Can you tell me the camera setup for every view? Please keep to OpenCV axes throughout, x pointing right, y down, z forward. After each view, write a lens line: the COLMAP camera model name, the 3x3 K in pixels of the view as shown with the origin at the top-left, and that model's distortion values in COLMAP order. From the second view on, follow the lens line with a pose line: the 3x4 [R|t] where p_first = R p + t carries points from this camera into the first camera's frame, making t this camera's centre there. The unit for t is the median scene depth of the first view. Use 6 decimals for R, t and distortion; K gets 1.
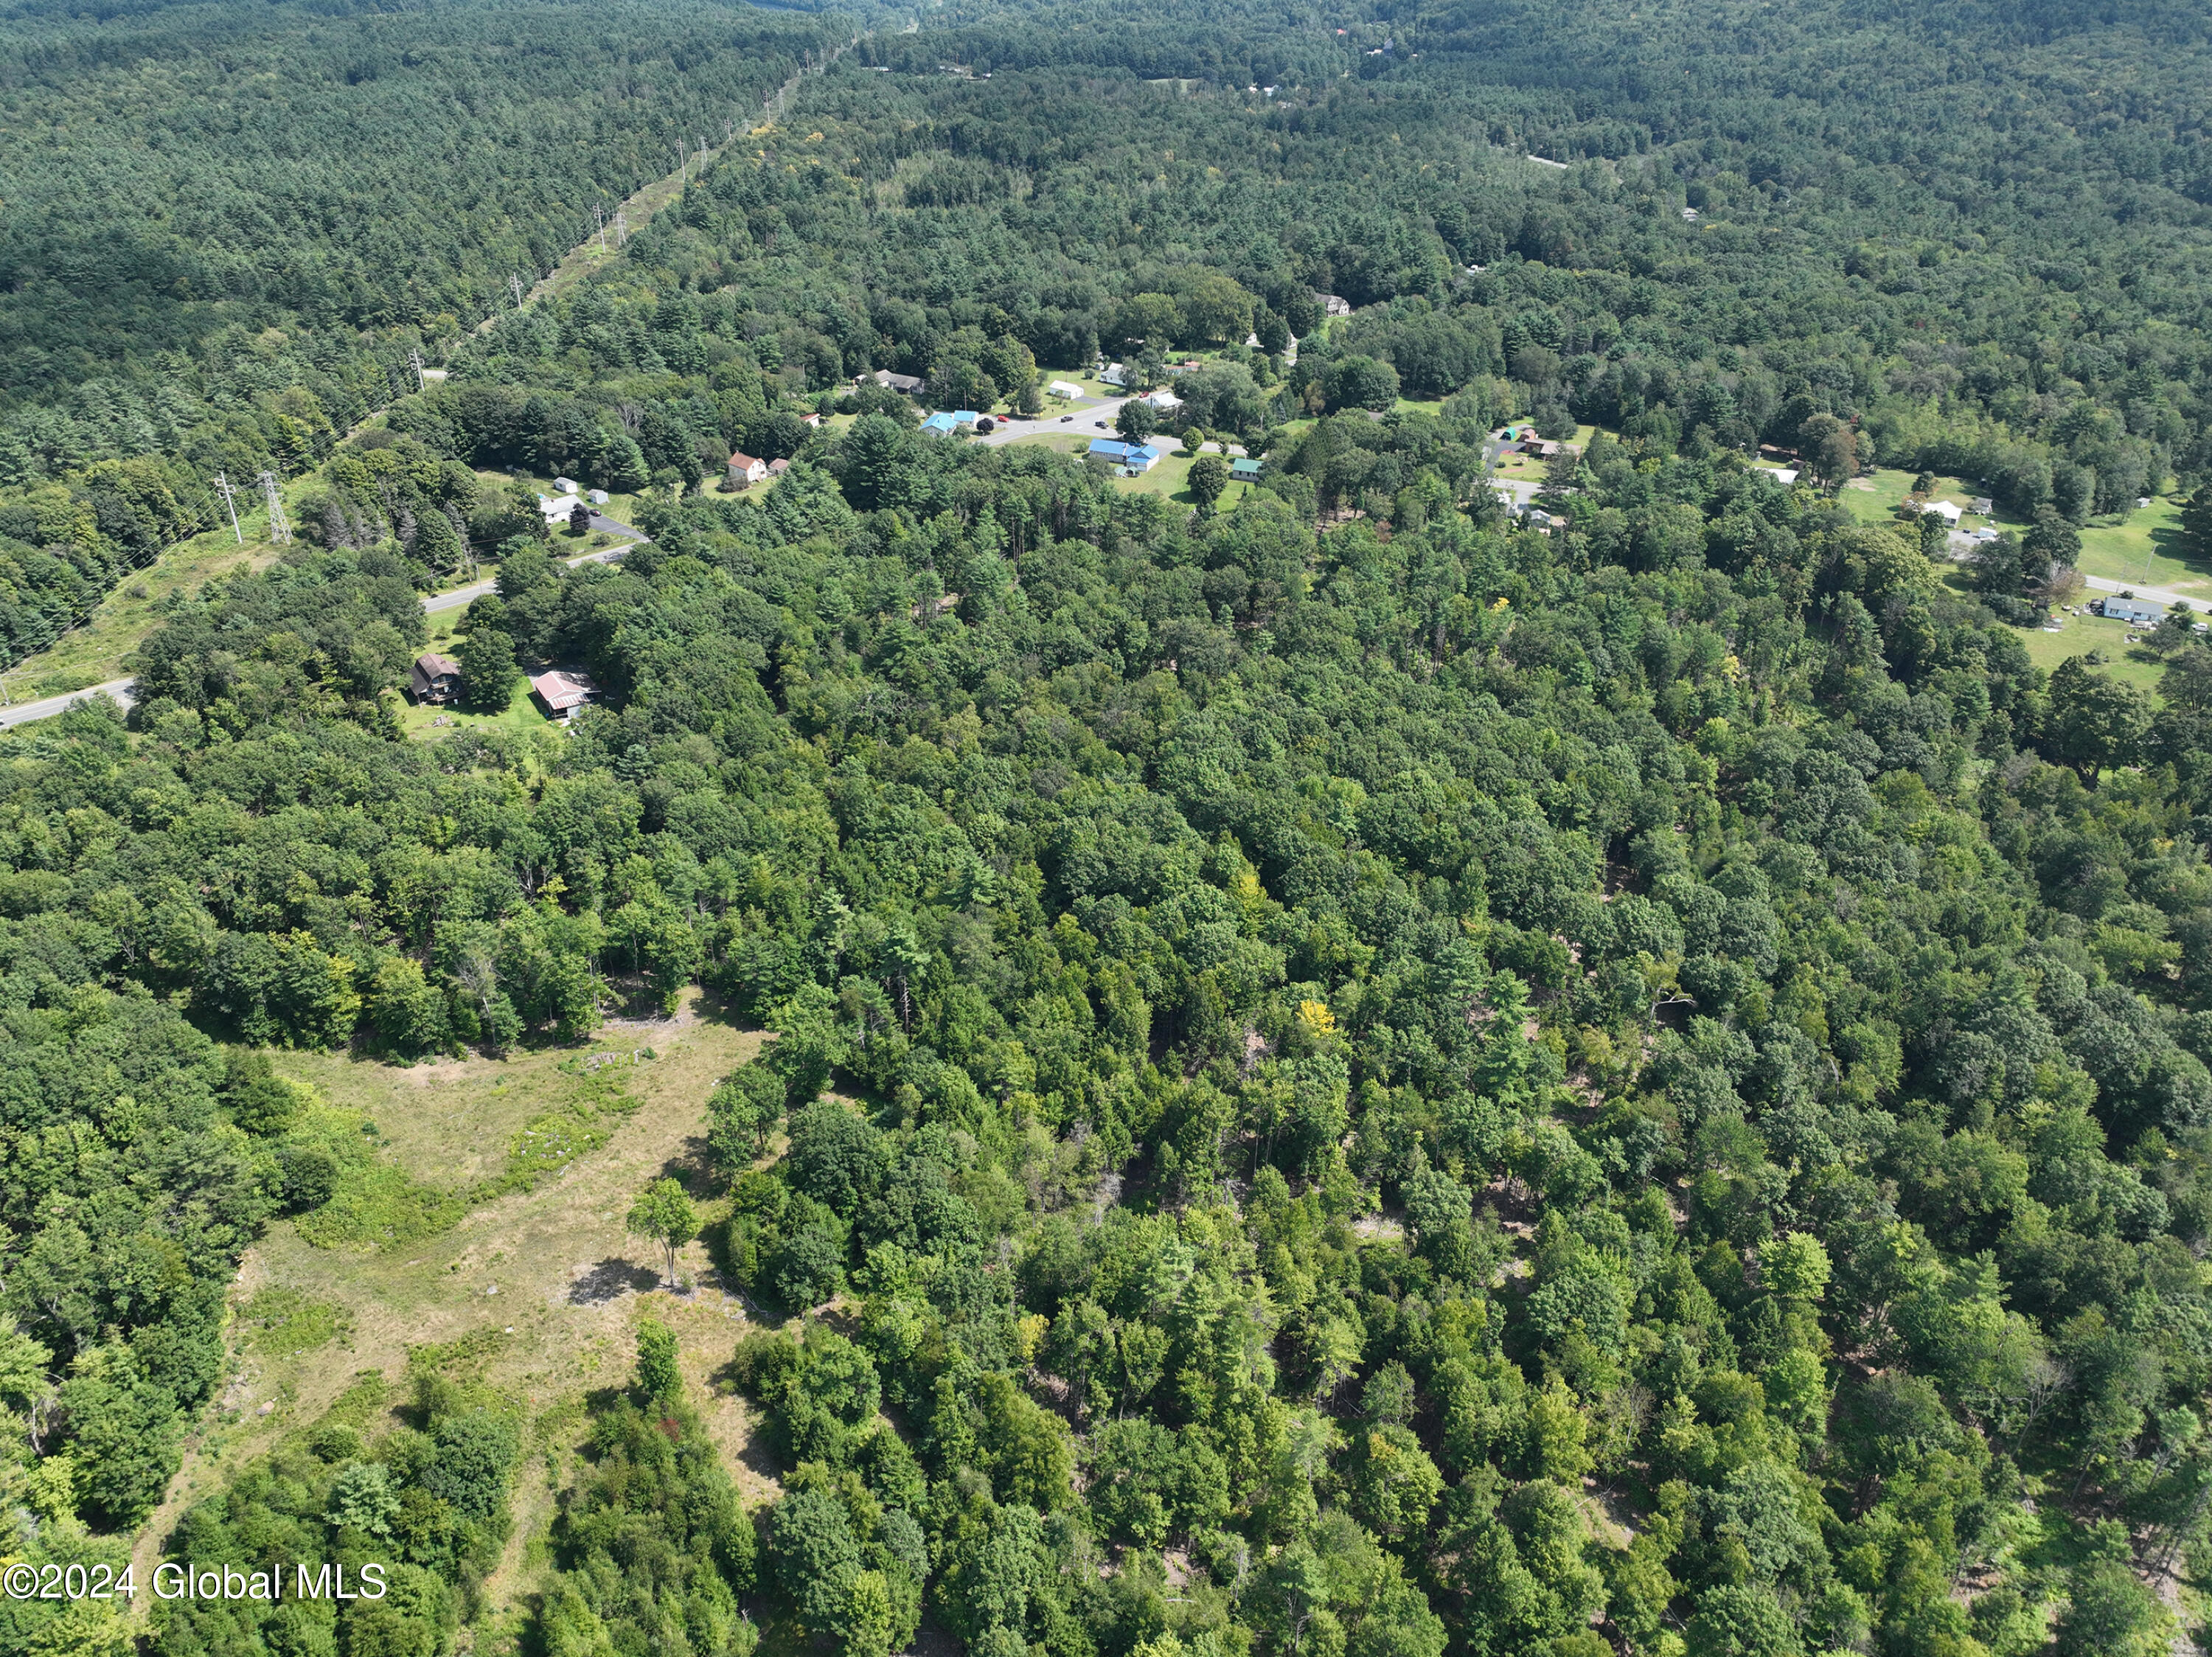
lens RADIAL K [[1656.4, 0, 1116.5], [0, 1656.4, 835.0], [0, 0, 1]] dist [0.010255, 0.031440]
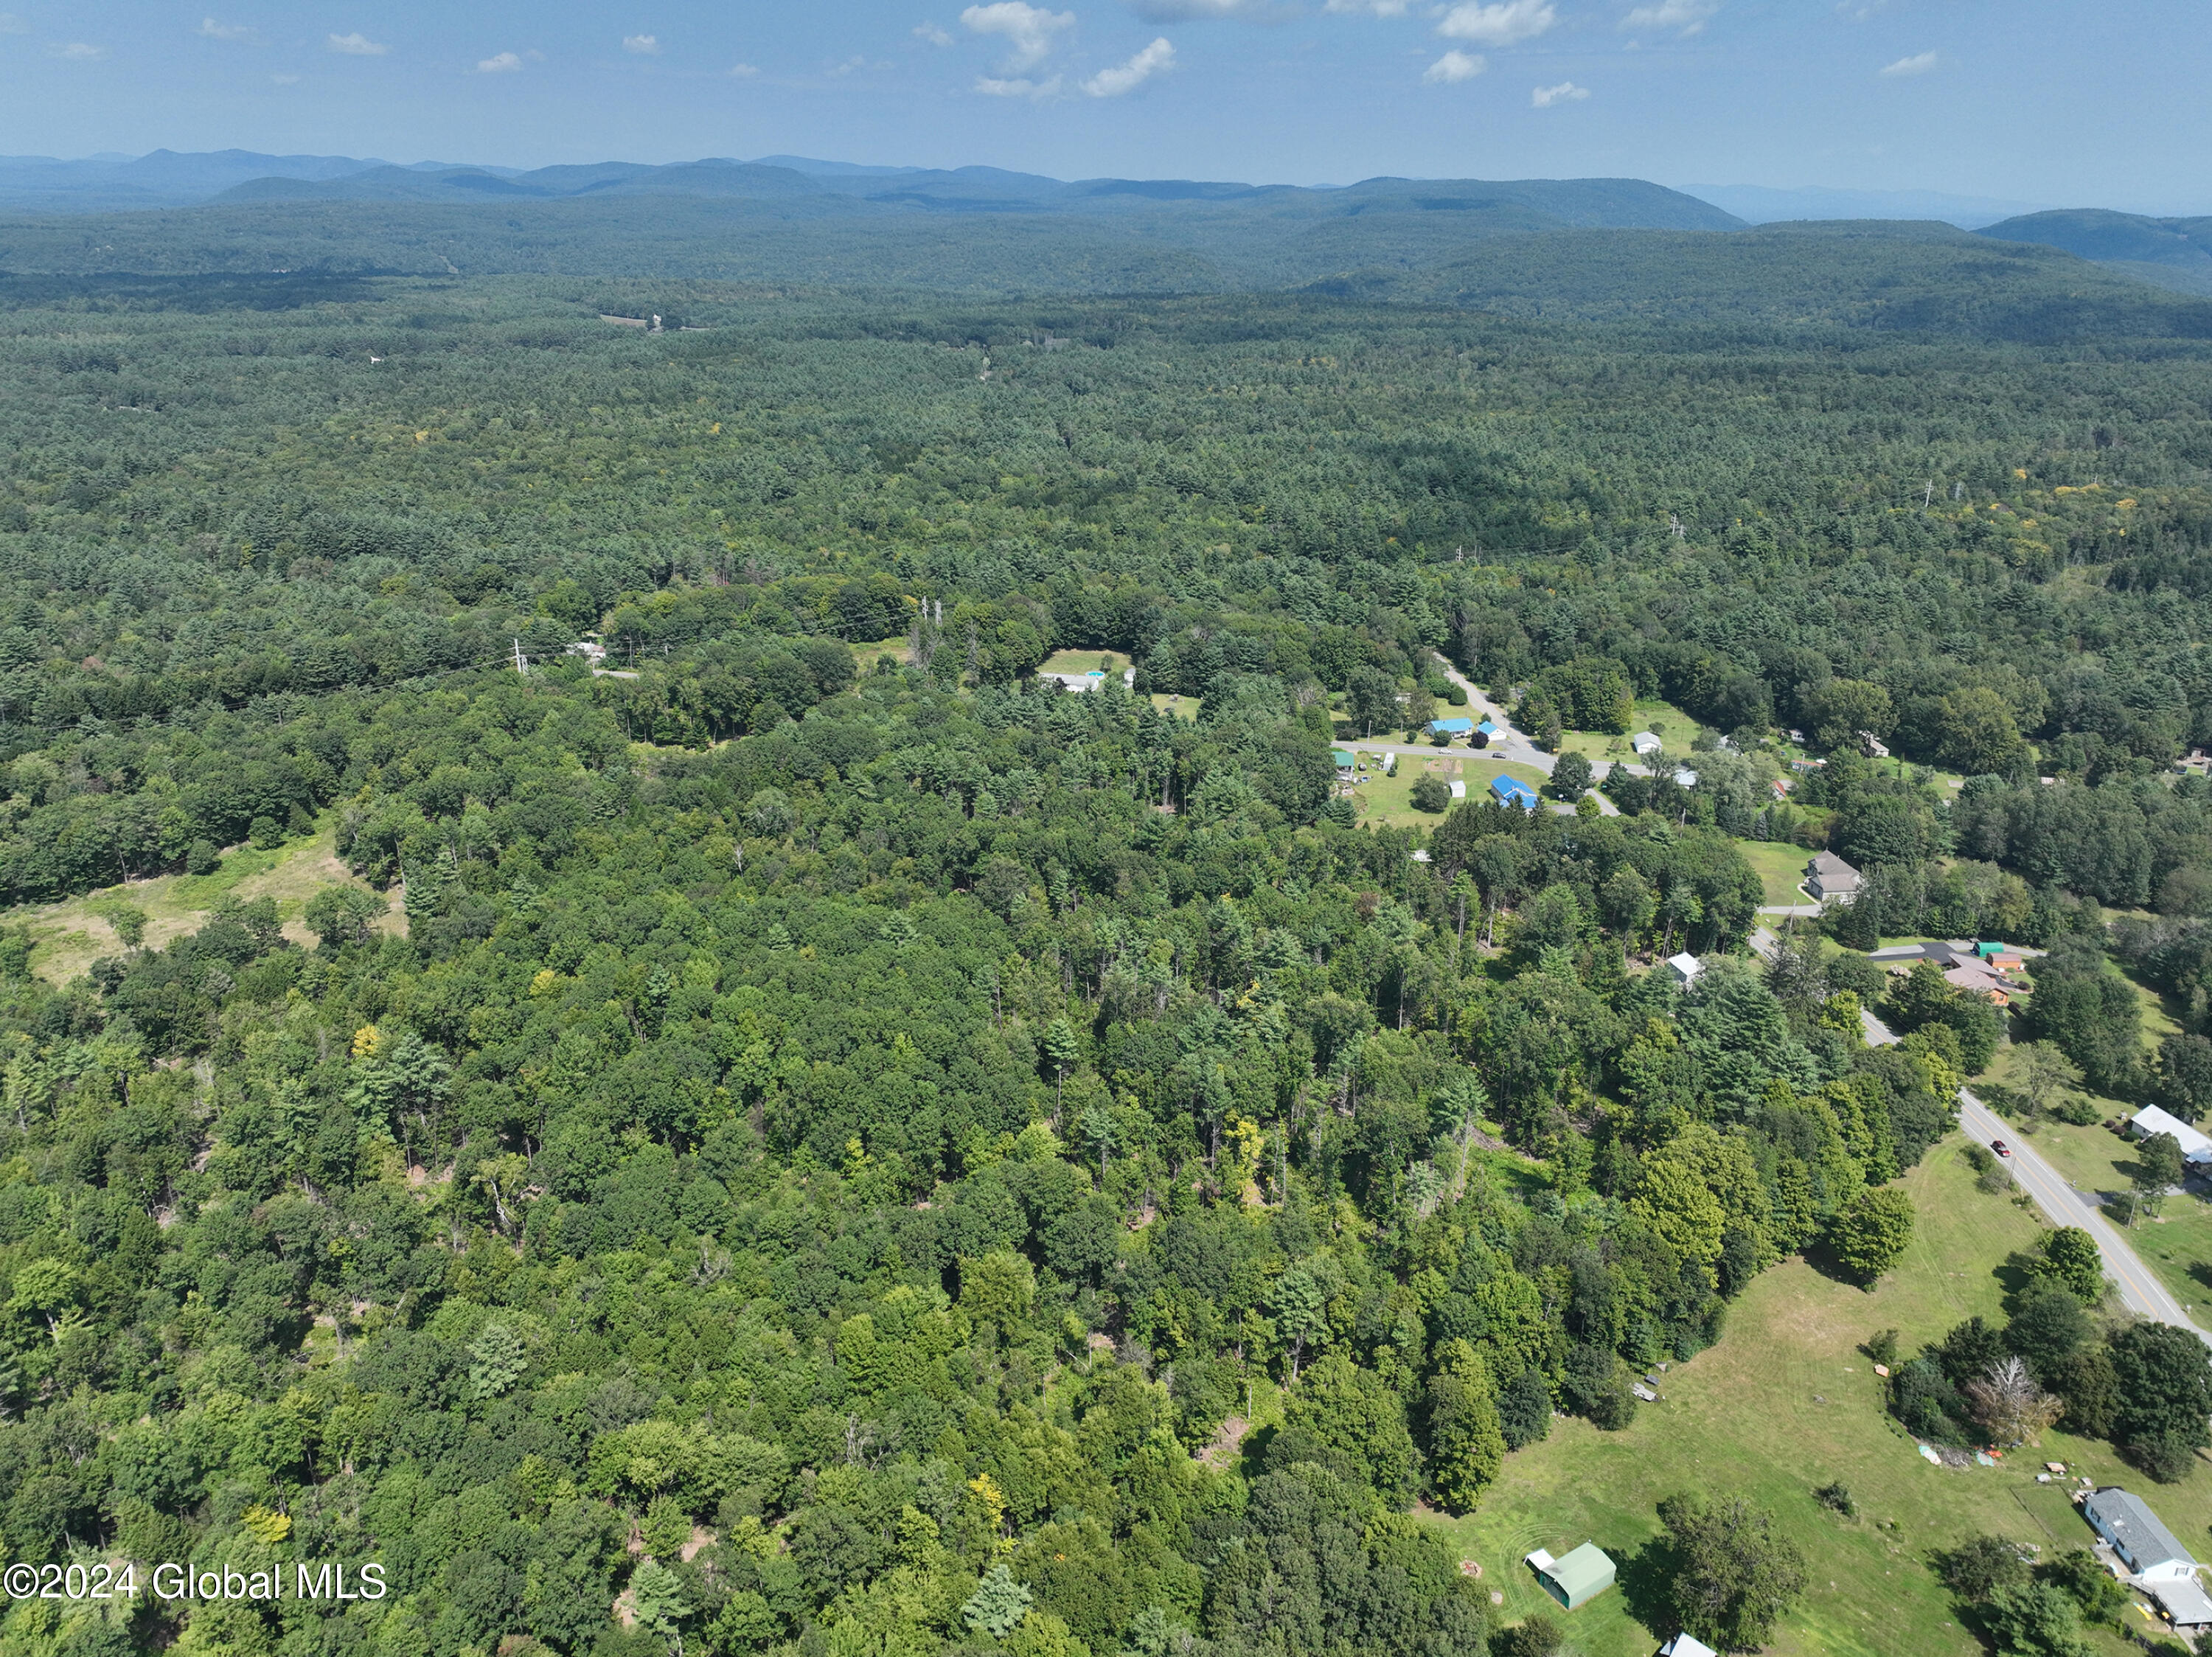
lens RADIAL K [[1656.2, 0, 1115.4], [0, 1656.2, 839.9], [0, 0, 1]] dist [-0.002032, 0.052567]
pose [[0.469495, 0.312238, -0.825882, 0.889965], [-0.451490, 0.888742, 0.079342, -0.245187], [0.758769, 0.335627, 0.558232, 0.444790]]
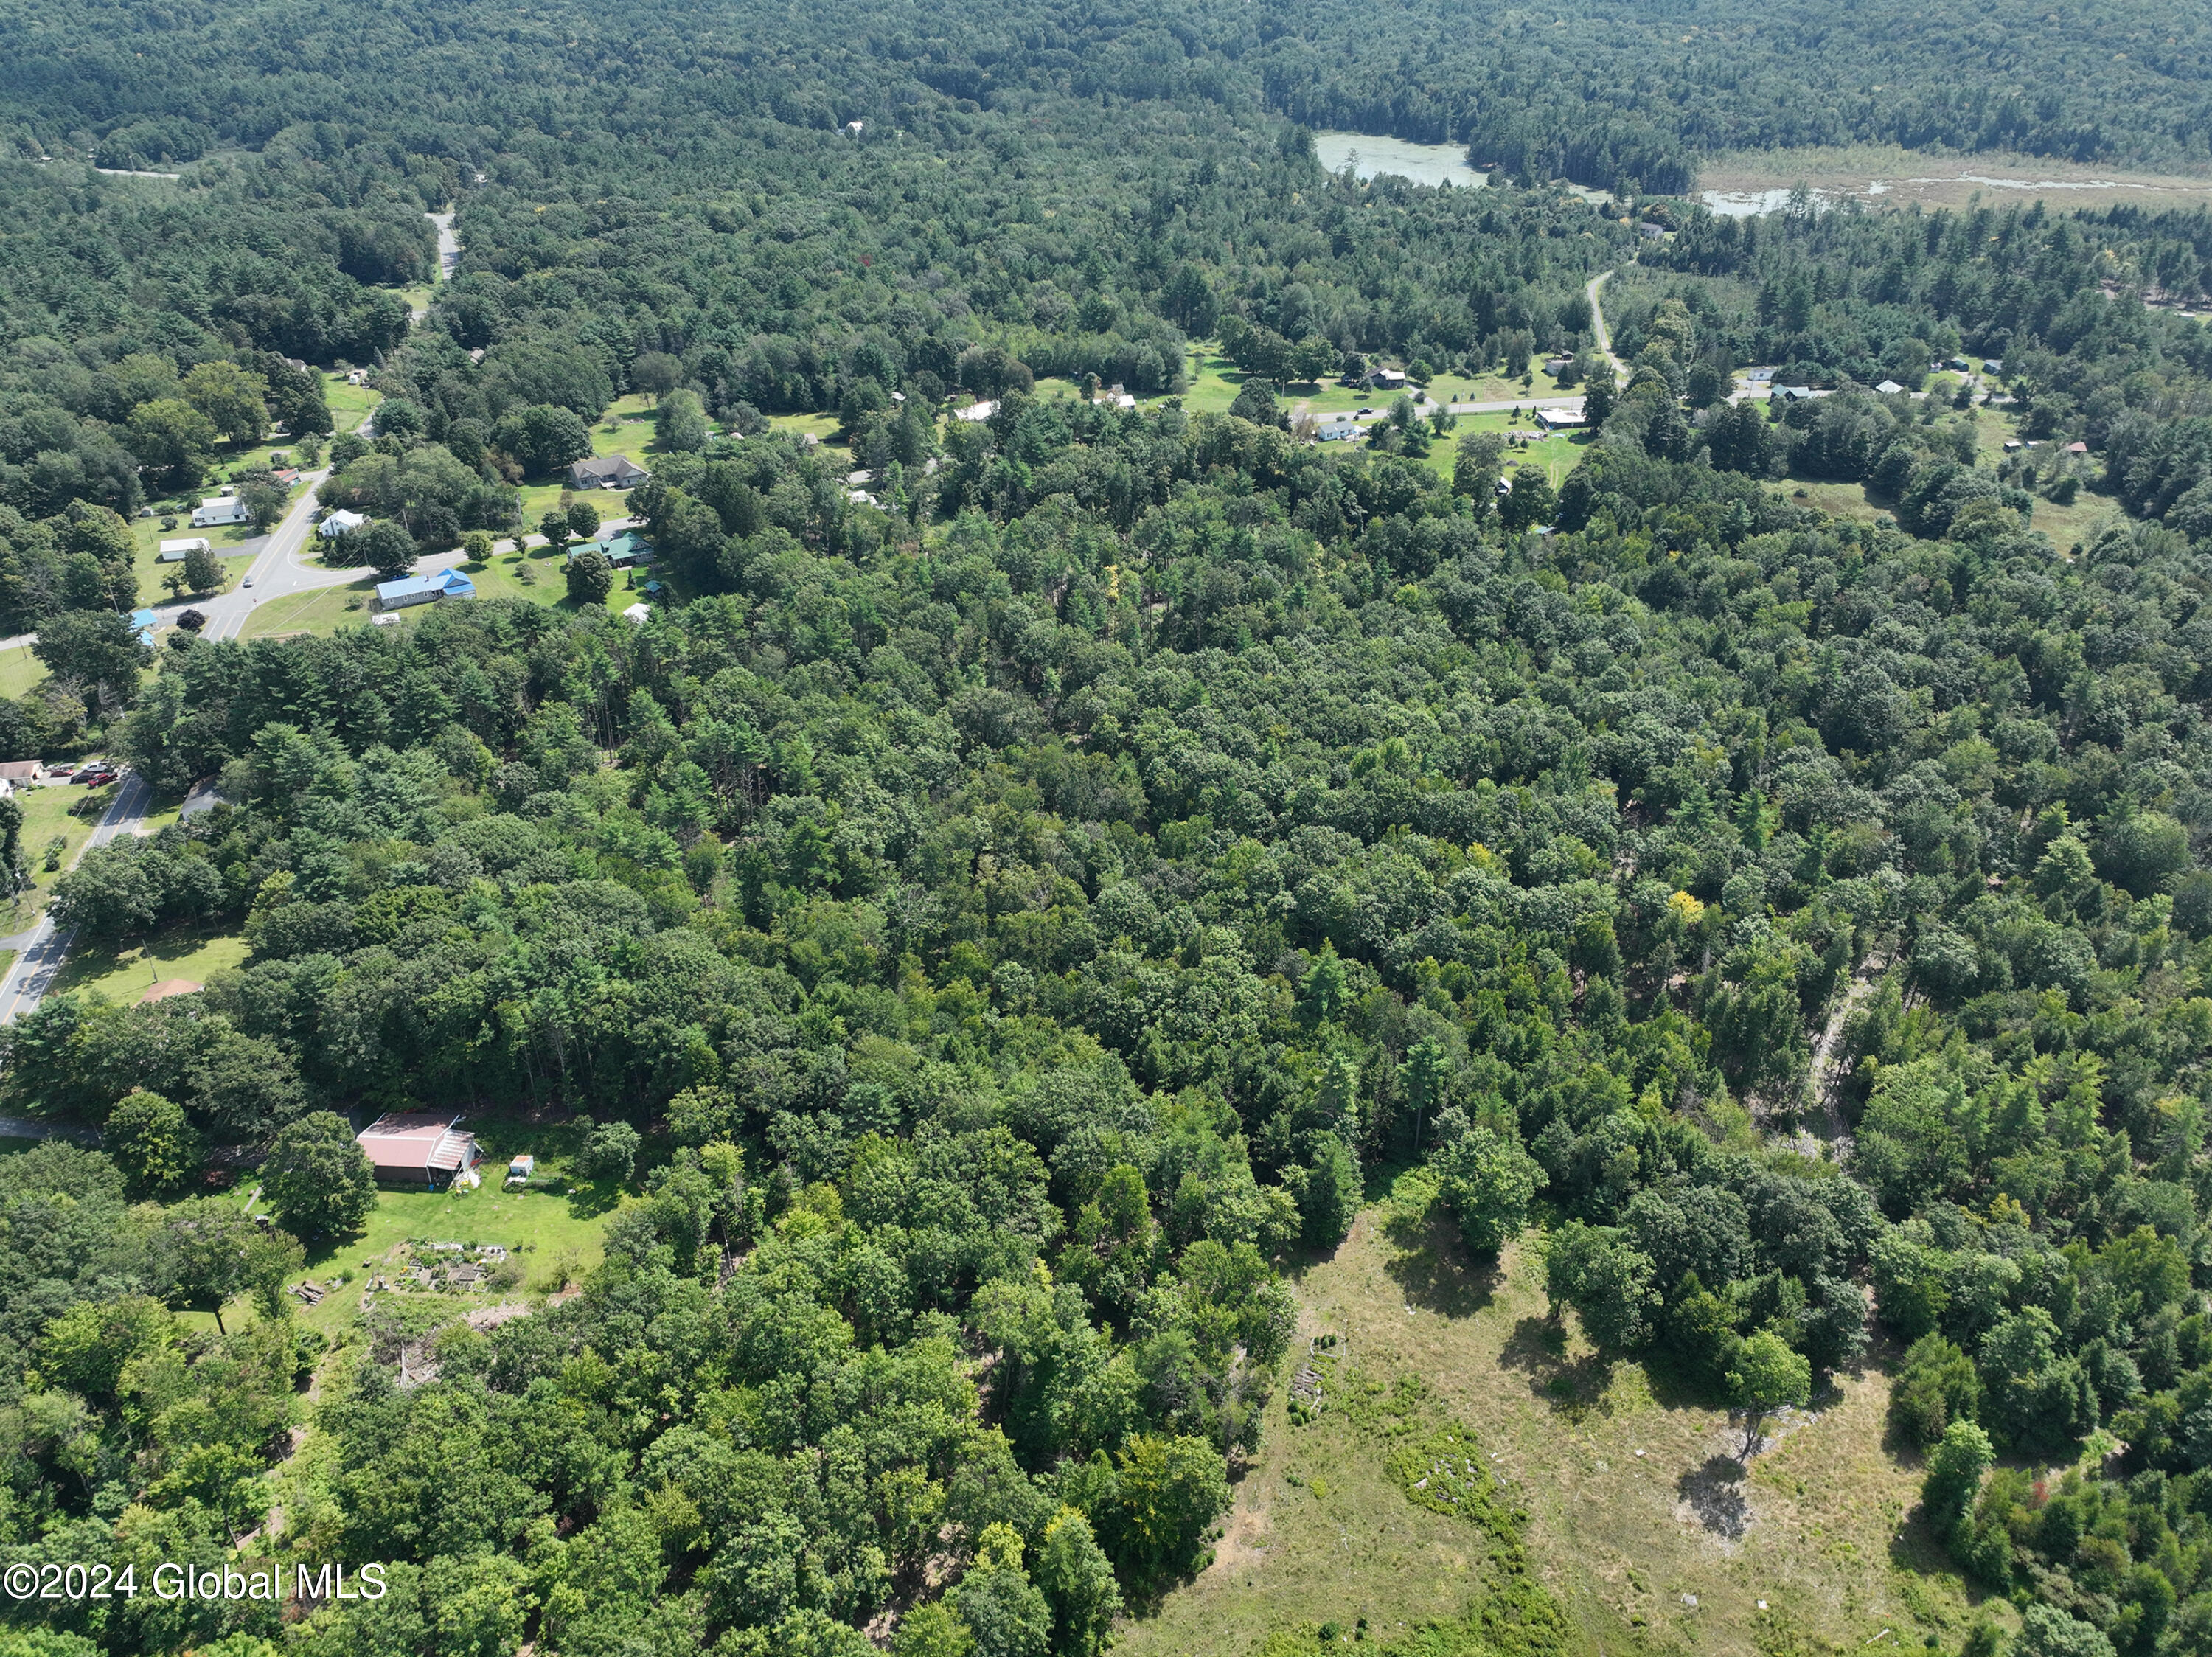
lens RADIAL K [[1656.4, 0, 1116.5], [0, 1656.4, 835.0], [0, 0, 1]] dist [0.010255, 0.031440]
pose [[0.569225, -0.427648, 0.702210, -0.555028], [0.412094, 0.887453, 0.206410, -0.205637], [-0.711450, 0.171883, 0.681392, 0.329098]]
